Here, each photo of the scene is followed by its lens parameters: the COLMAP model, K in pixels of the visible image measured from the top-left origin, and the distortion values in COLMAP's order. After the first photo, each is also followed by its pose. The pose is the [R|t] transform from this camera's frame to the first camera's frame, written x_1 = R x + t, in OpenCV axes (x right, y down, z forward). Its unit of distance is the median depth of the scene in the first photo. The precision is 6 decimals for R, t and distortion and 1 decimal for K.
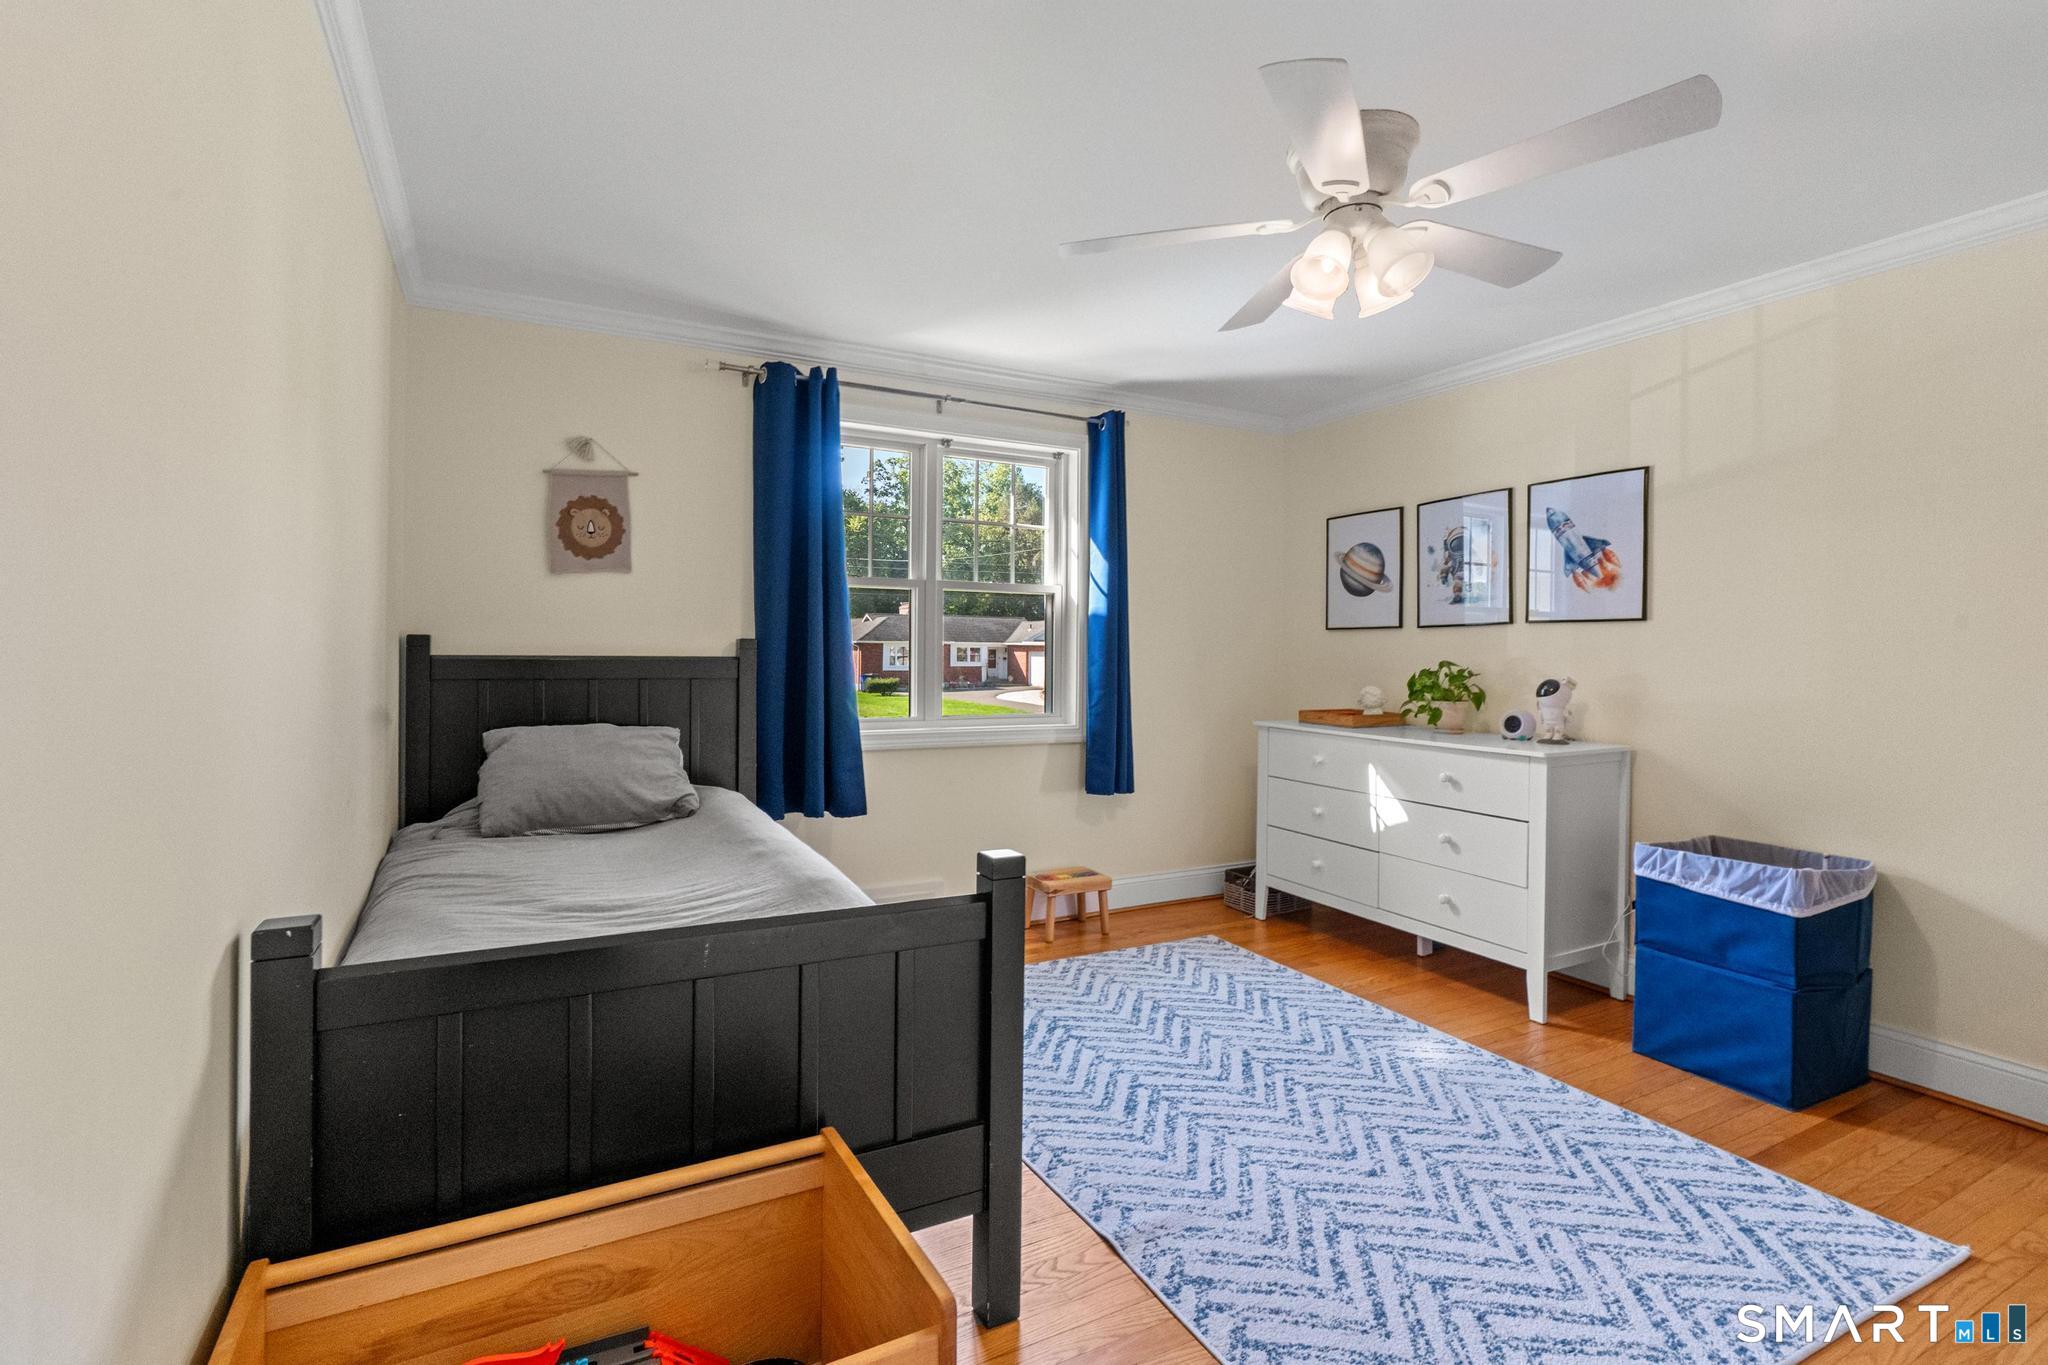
lens RADIAL K [[935.5, 0, 1011.0], [0, 935.5, 662.0], [0, 0, 1]] dist [-0.011811, 0.004065]
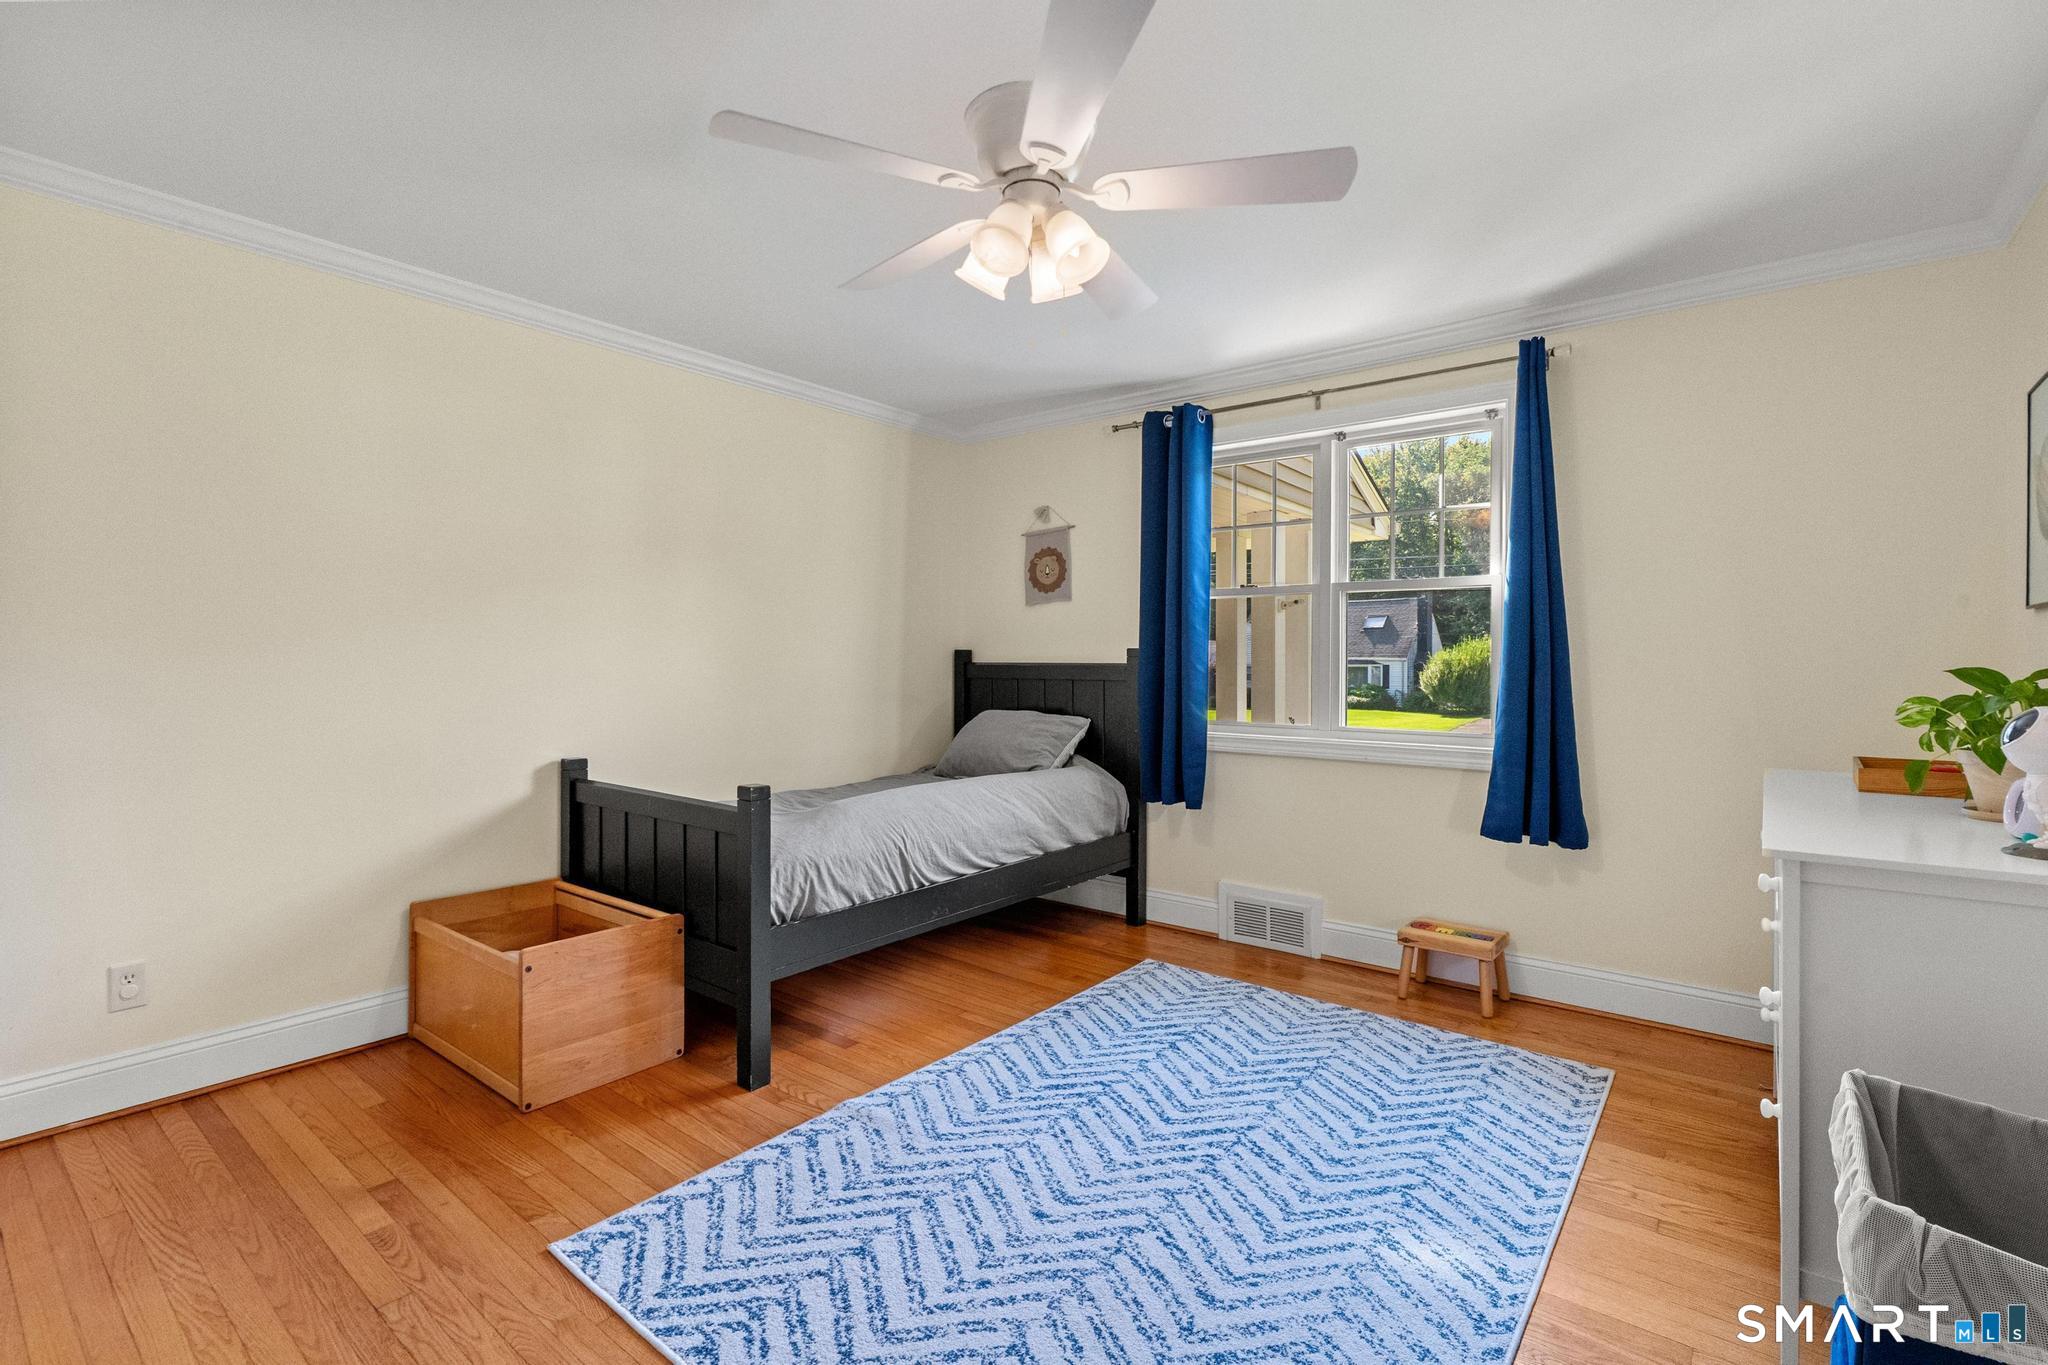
lens RADIAL K [[935.5, 0, 1010.6], [0, 935.5, 681.0], [0, 0, 1]] dist [-0.011811, 0.004065]
pose [[0.402826, 0.016738, -0.915124, 0.869829], [-0.008569, 0.999858, 0.014516, 0.000679], [0.915237, 0.001994, 0.402912, 0.423693]]
